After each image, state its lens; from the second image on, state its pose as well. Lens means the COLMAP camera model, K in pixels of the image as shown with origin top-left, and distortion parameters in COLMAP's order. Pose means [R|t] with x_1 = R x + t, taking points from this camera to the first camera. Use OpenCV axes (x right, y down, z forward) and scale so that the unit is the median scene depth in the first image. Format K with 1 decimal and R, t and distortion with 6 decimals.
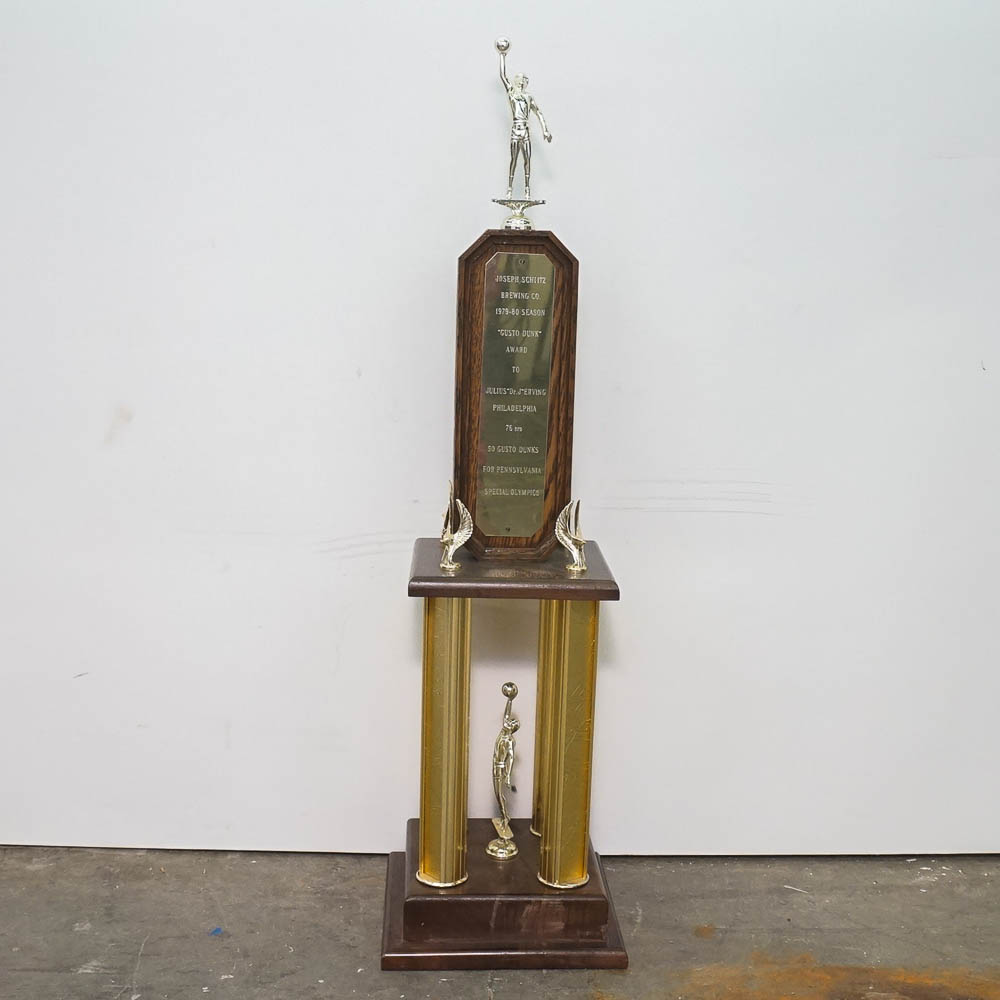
lens RADIAL K [[2012.1, 0, 500.0], [0, 2012.1, 500.0], [0, 0, 1]] dist [0.033296, 0.237414]
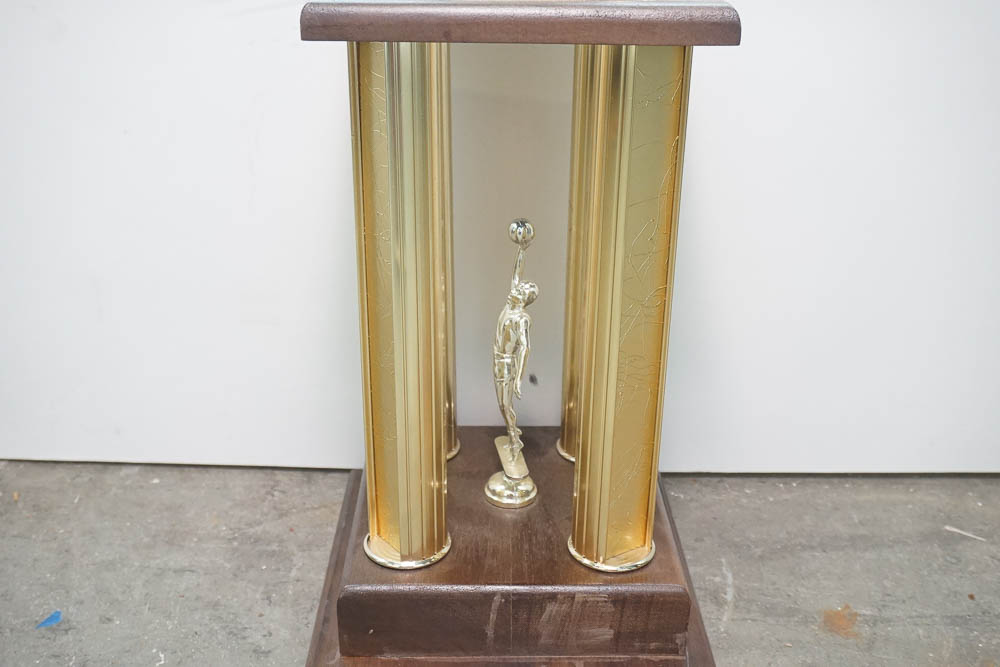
lens RADIAL K [[1083.7, 0, 500.0], [0, 1083.7, 333.5], [0, 0, 1]] dist [0.005355, 0.004973]
pose [[0.998898, 0.000496, -0.046941, 0.013316], [0.008511, 0.981461, 0.191475, 0.062869], [0.046166, -0.191664, 0.980374, 0.682394]]
